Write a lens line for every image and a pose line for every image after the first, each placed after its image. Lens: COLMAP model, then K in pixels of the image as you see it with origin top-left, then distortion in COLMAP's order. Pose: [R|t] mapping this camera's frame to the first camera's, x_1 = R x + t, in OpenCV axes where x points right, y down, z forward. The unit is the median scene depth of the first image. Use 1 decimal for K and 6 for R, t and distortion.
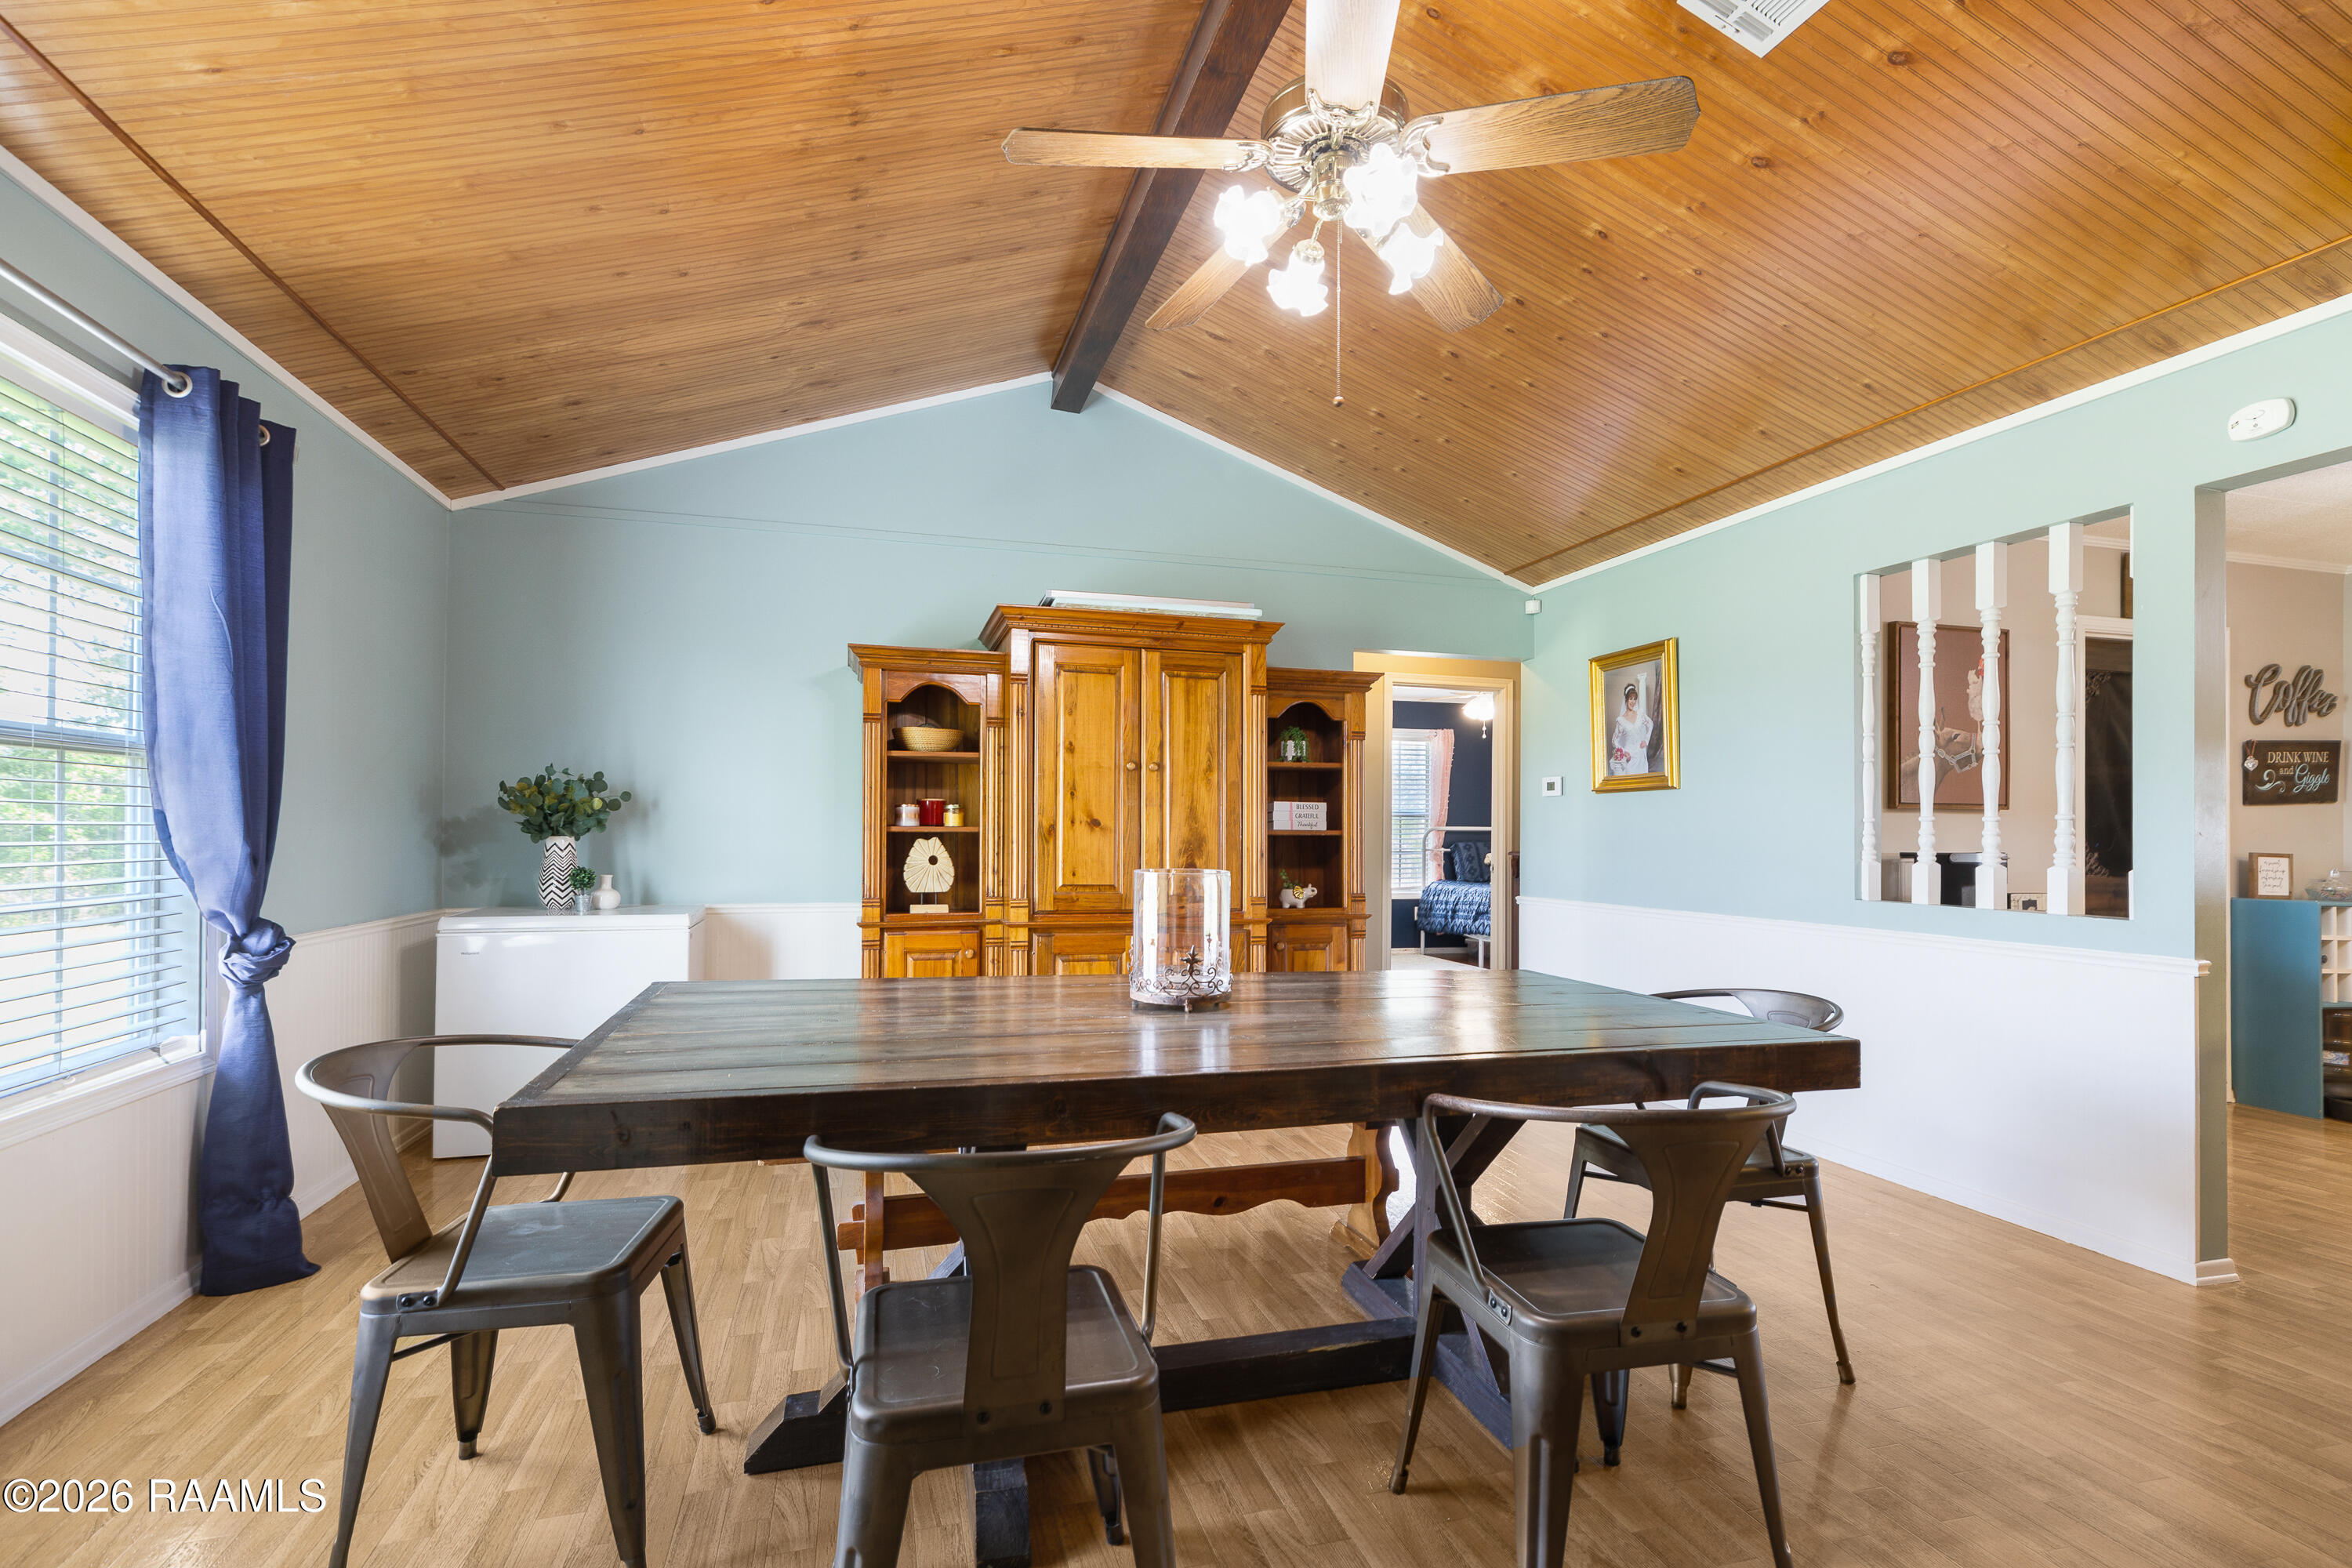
lens RADIAL K [[1089.9, 0, 1186.4], [0, 1089.9, 814.2], [0, 0, 1]] dist [0.003486, 0.000450]
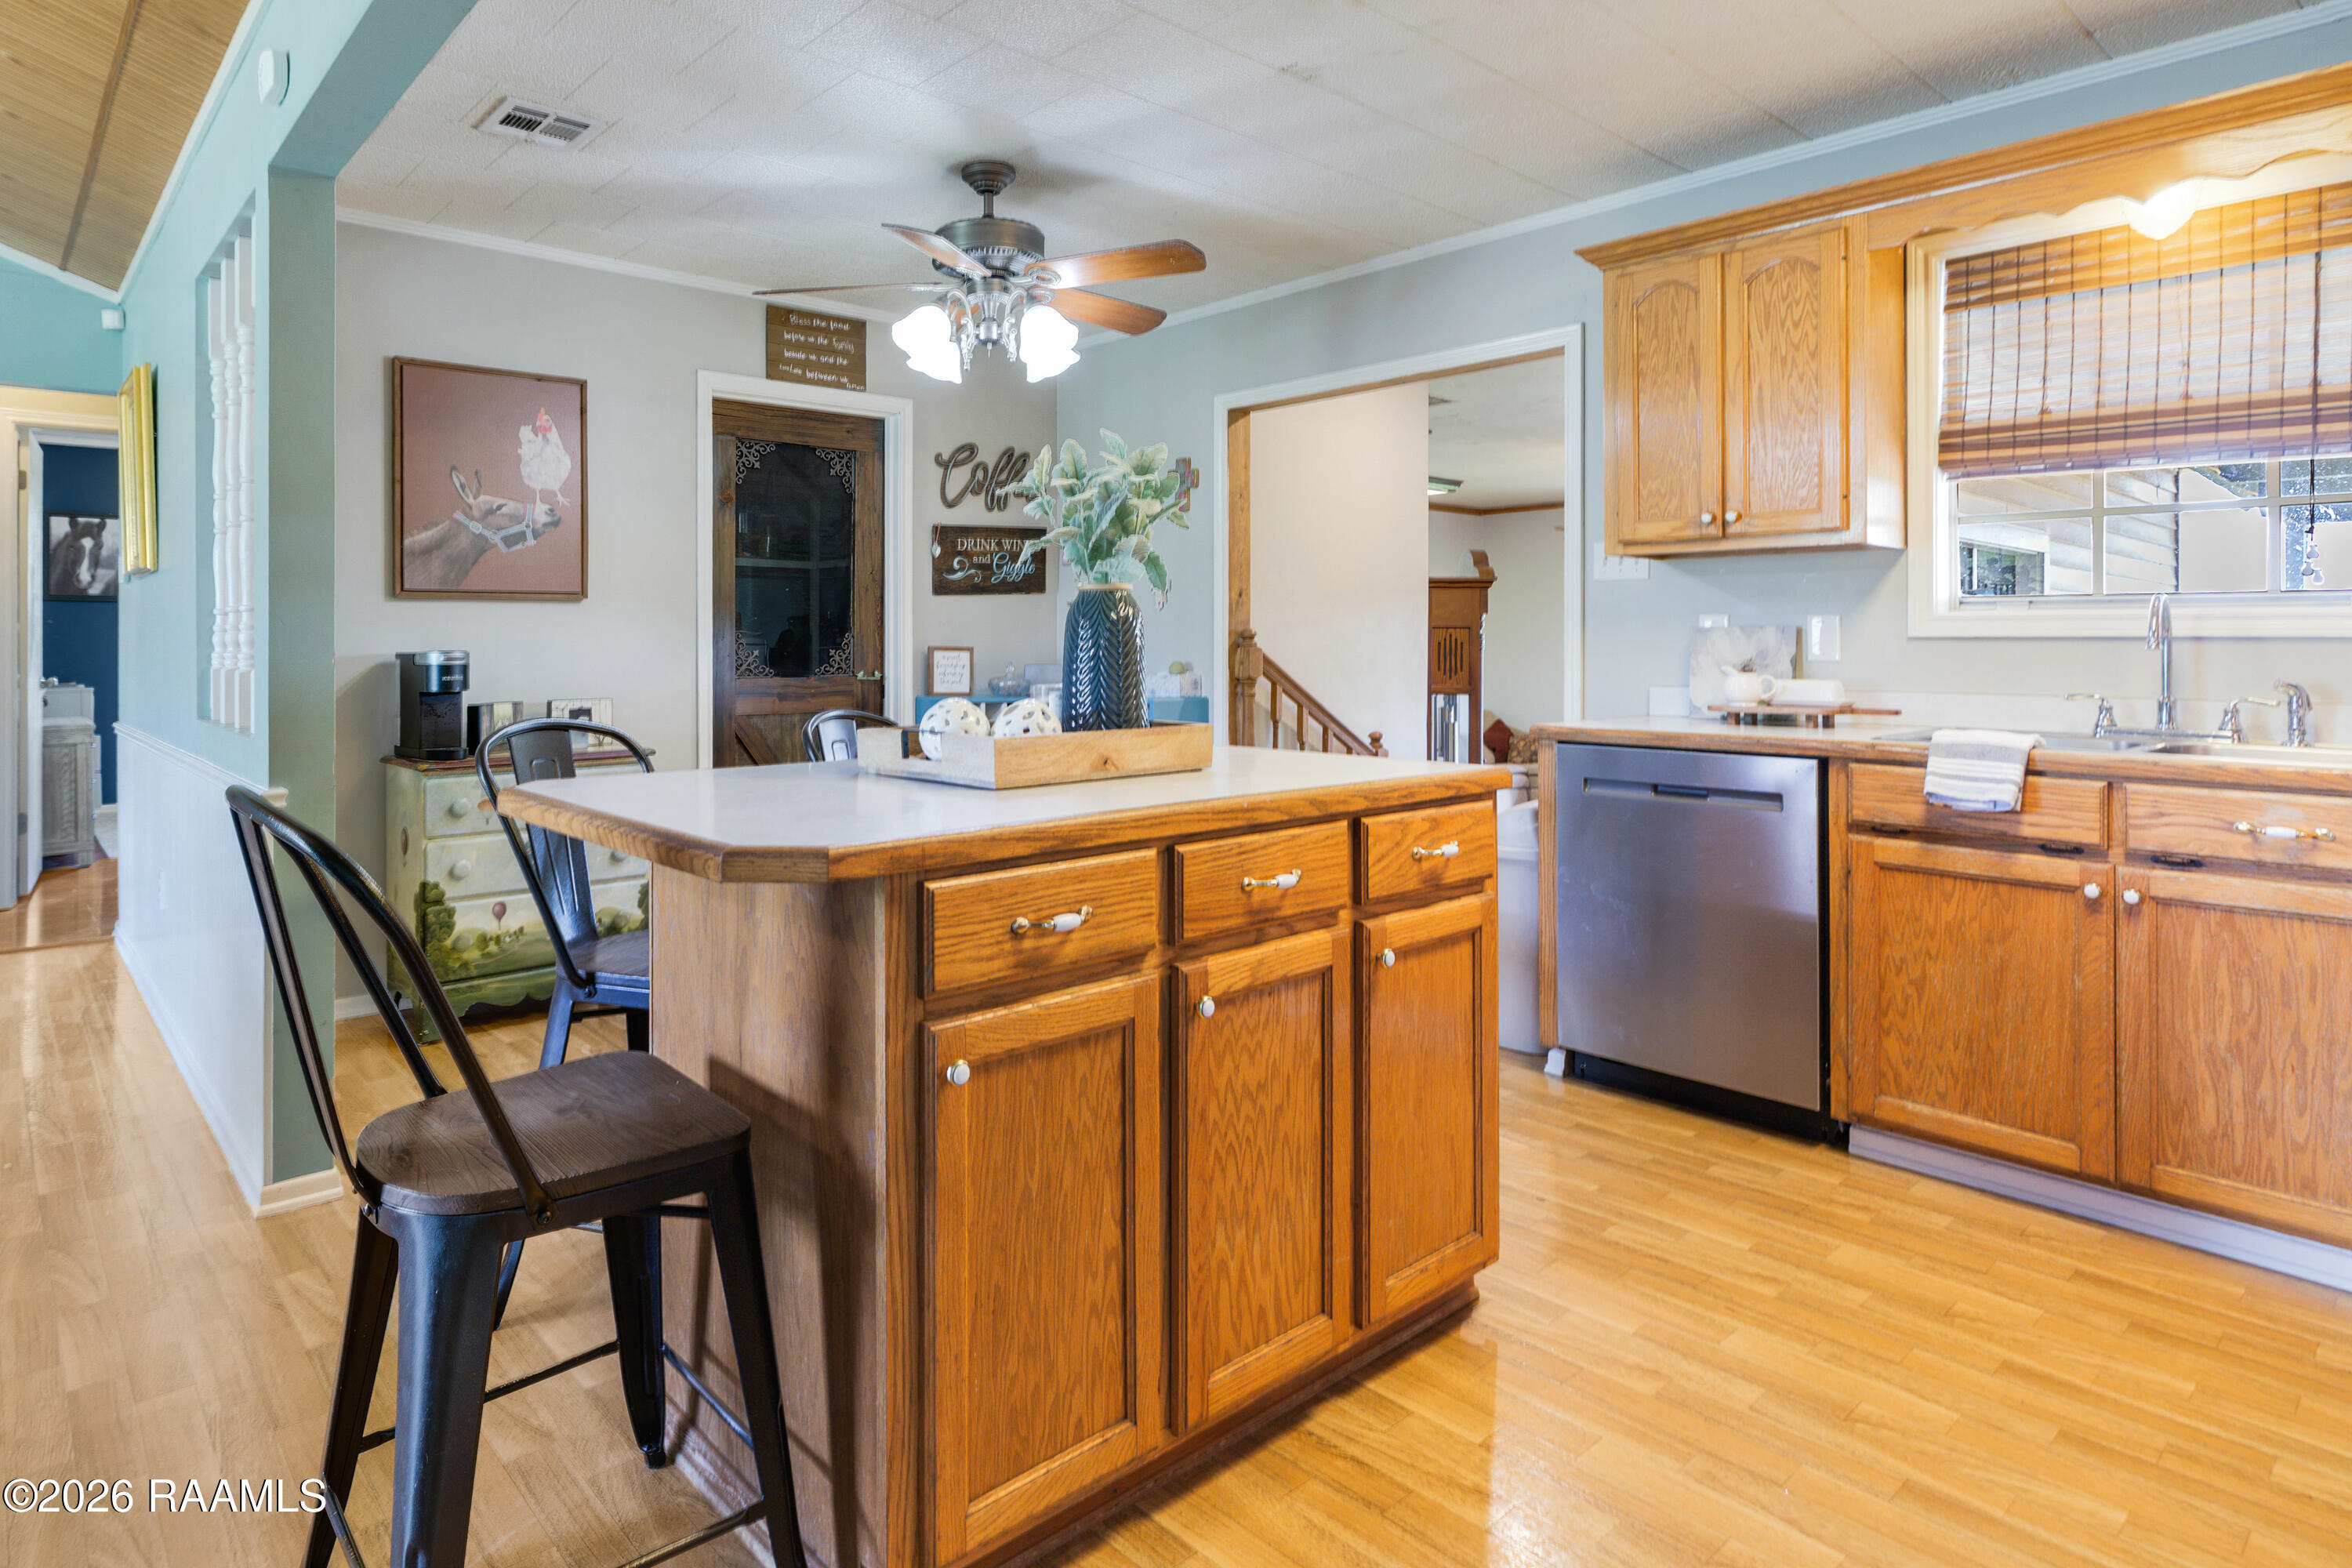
lens RADIAL K [[1274.0, 0, 1029.3], [0, 1274.0, 637.5], [0, 0, 1]] dist [-0.009724, 0.001012]
pose [[0.916732, -0.010050, 0.399375, 0.606229], [0.003317, 0.999841, 0.017546, 0.008535], [-0.399488, -0.014760, 0.916620, -0.012598]]
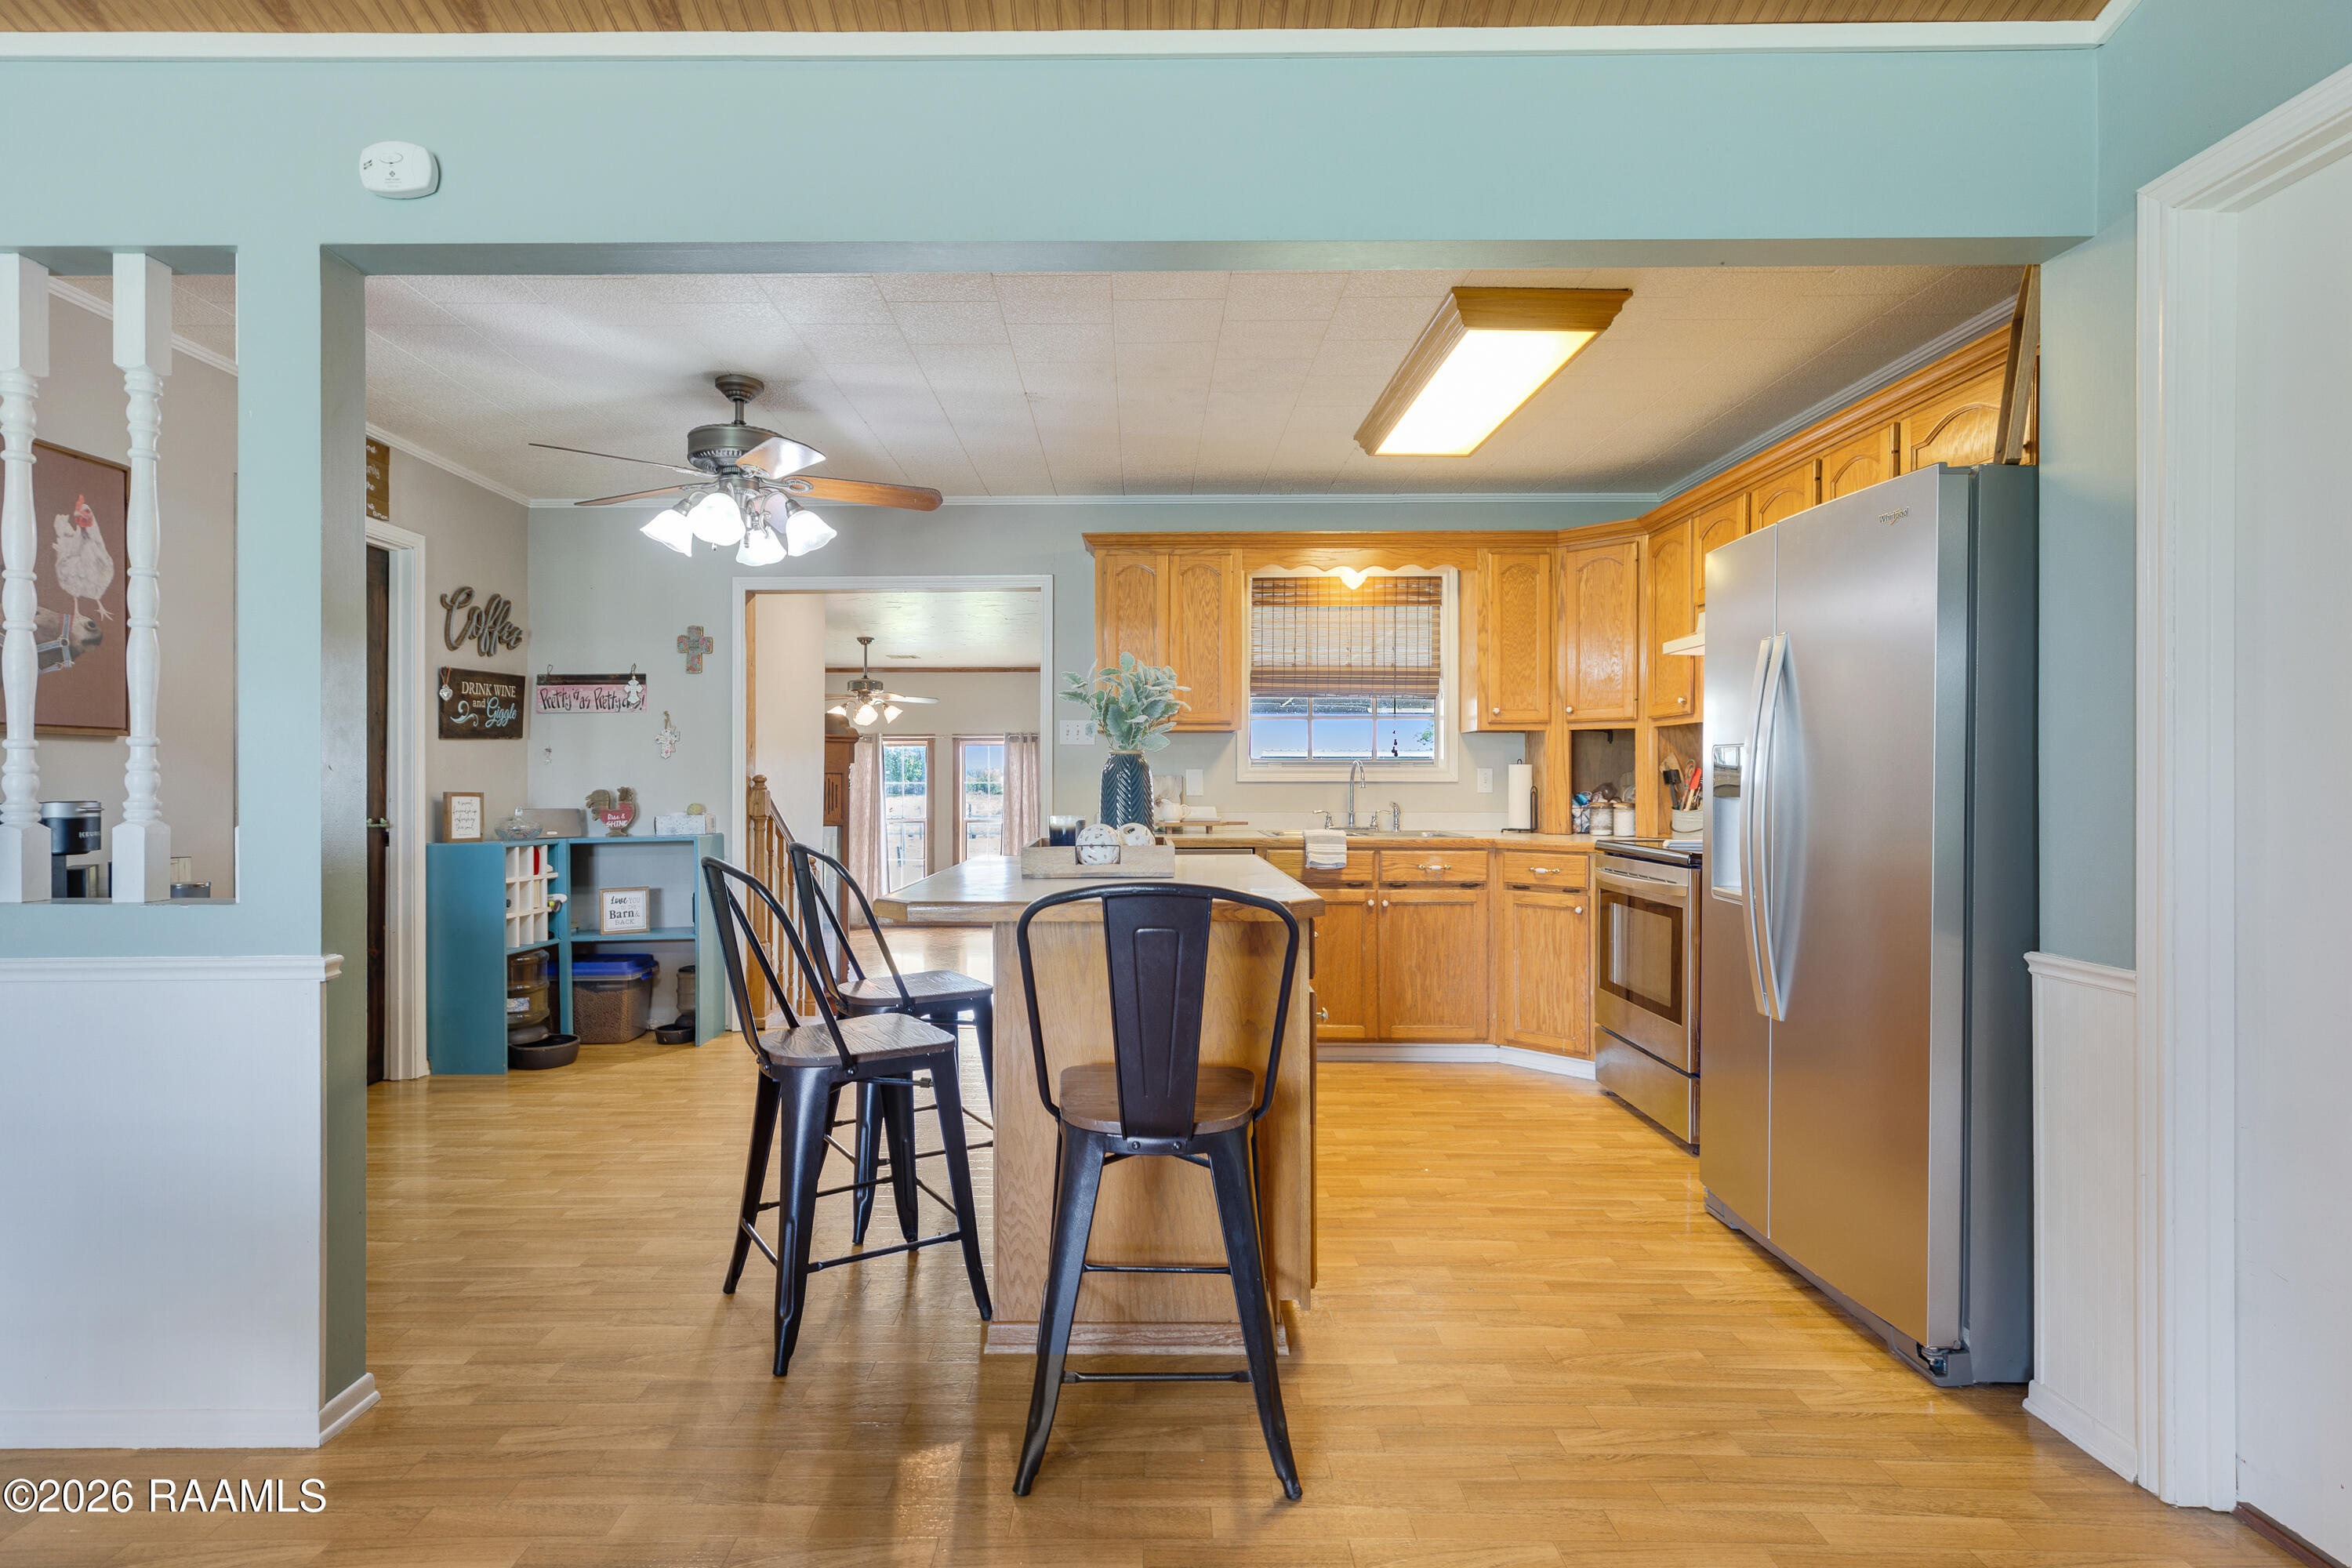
lens RADIAL K [[1152.9, 0, 1122.2], [0, 1152.9, 786.0], [0, 0, 1]] dist [0.002771, 0.000399]
pose [[0.293478, -0.014957, 0.955849, 0.225905], [-0.011149, 0.999756, 0.019067, 0.005790], [-0.955901, -0.016252, 0.293240, 0.187660]]
